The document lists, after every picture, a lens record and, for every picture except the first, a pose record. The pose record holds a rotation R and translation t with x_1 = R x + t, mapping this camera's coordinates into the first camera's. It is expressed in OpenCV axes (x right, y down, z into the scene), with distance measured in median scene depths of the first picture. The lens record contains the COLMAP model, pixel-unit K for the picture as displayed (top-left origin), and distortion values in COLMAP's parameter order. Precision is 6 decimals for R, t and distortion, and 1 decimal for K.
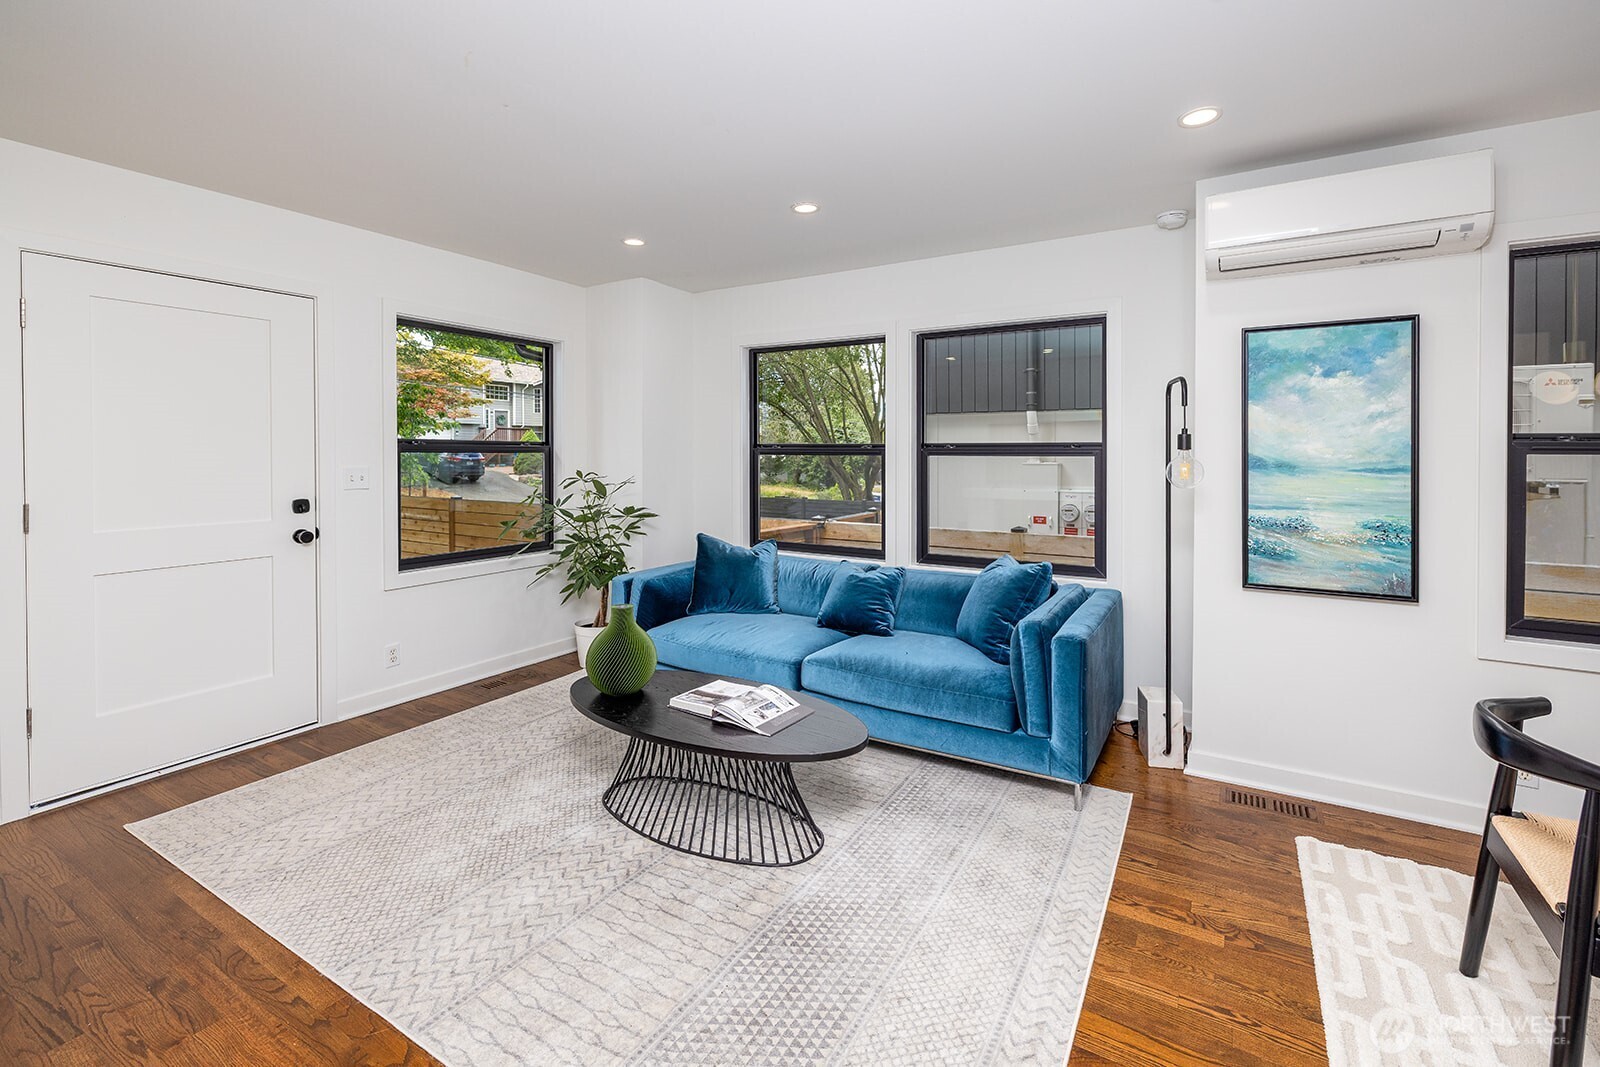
lens RADIAL K [[694.9, 0, 802.7], [0, 694.9, 457.6], [0, 0, 1]] dist [0.000958, 0.000143]
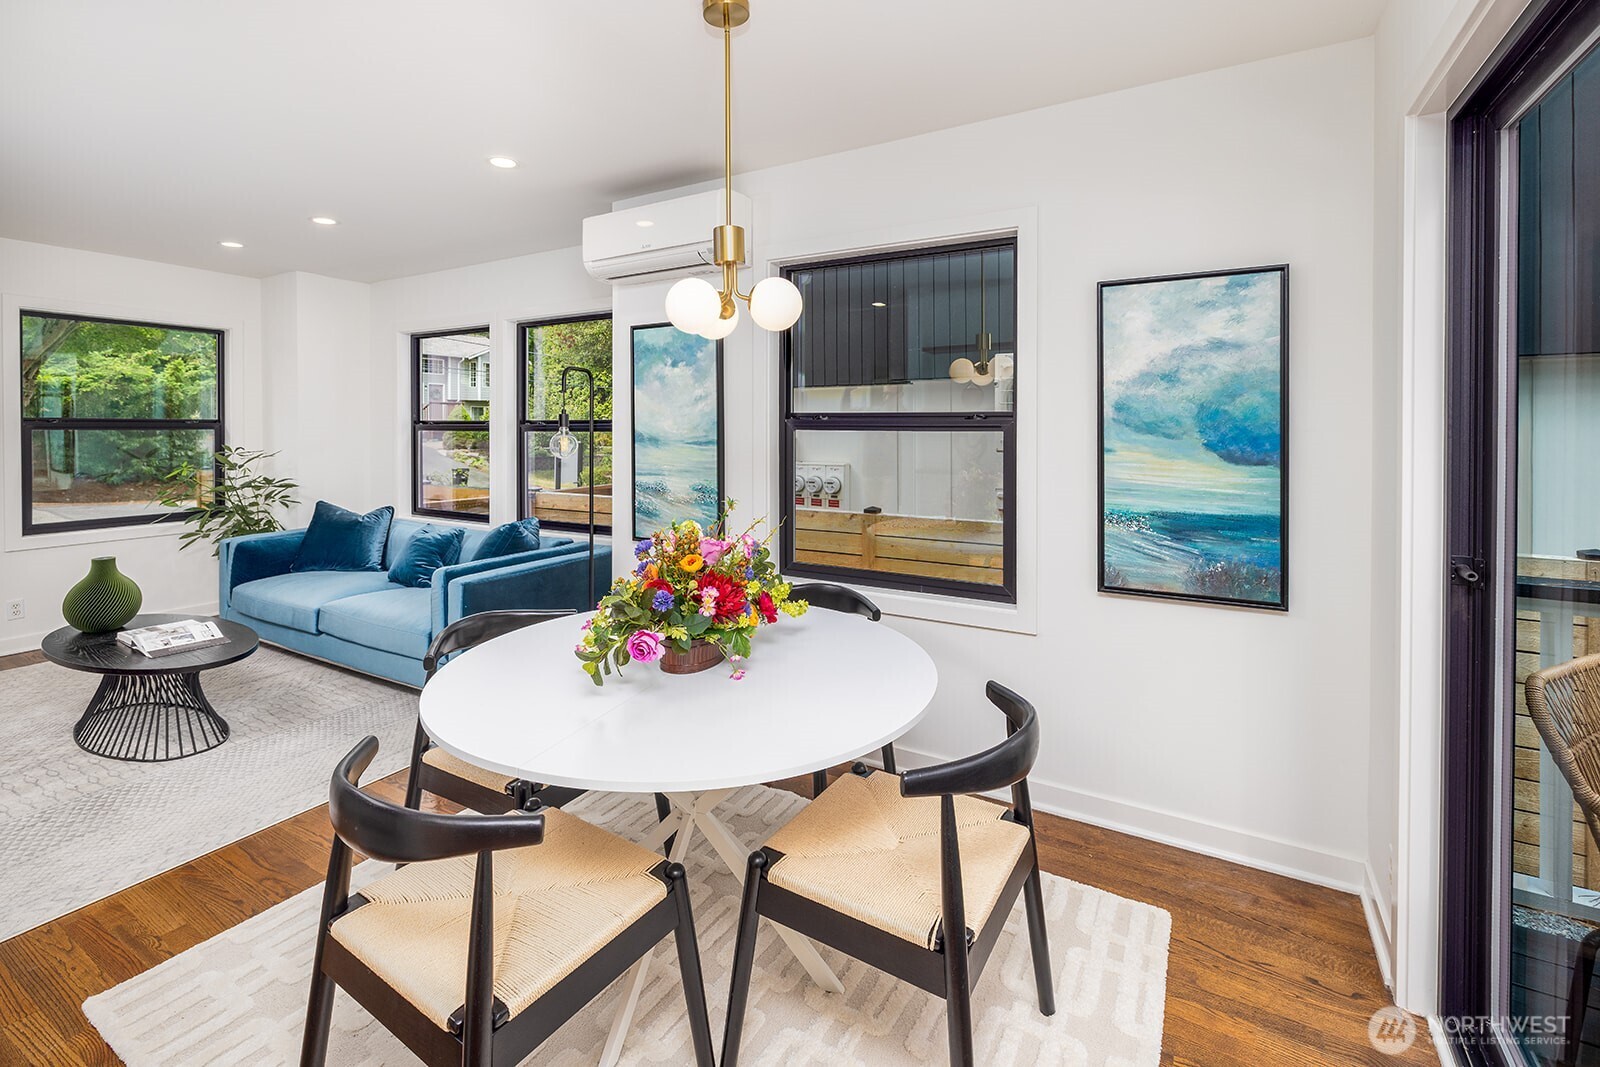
lens RADIAL K [[717.0, 0, 798.4], [0, 717.0, 427.1], [0, 0, 1]] dist [0.001833, 0.000142]
pose [[0.999945, -0.003682, 0.009776, 0.712890], [0.003736, 0.999978, -0.005470, -0.001609], [-0.009756, 0.005506, 0.999937, -0.194480]]
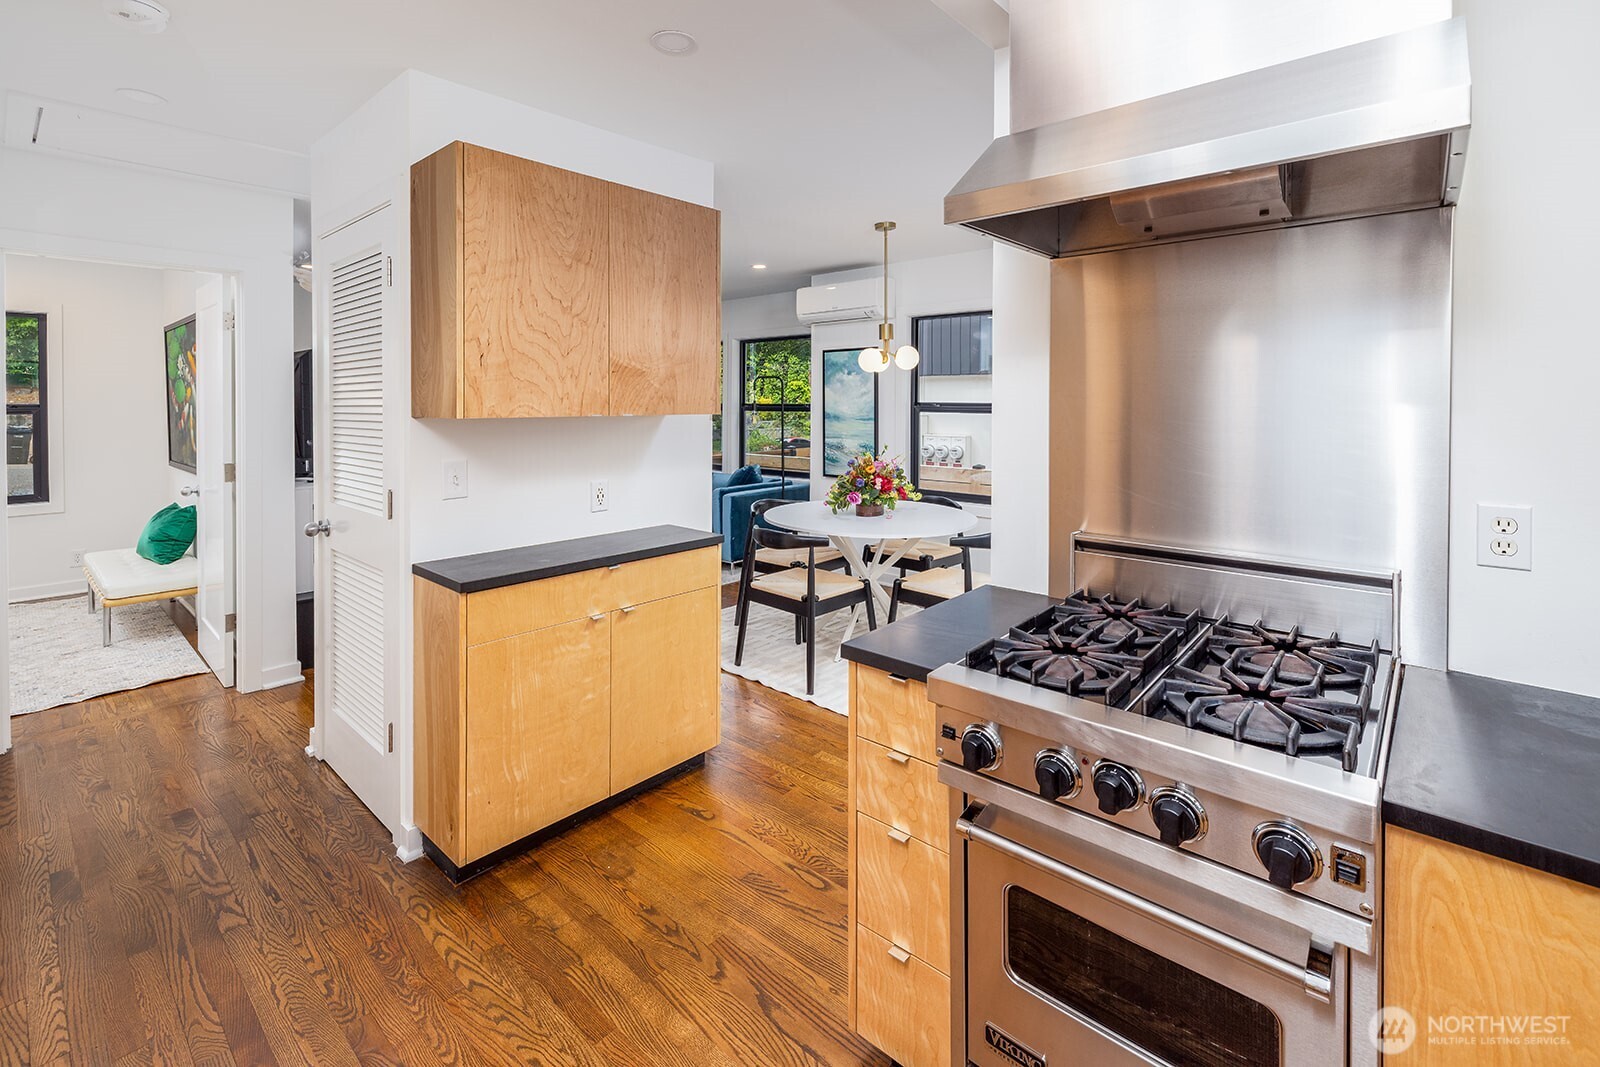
lens RADIAL K [[717.0, 0, 798.4], [0, 717.0, 427.1], [0, 0, 1]] dist [0.001833, 0.000142]
pose [[0.983242, 0.003565, -0.182271, 0.741447], [0.001628, 0.999597, 0.028336, -0.014767], [0.182298, -0.028158, 0.982840, -0.853911]]
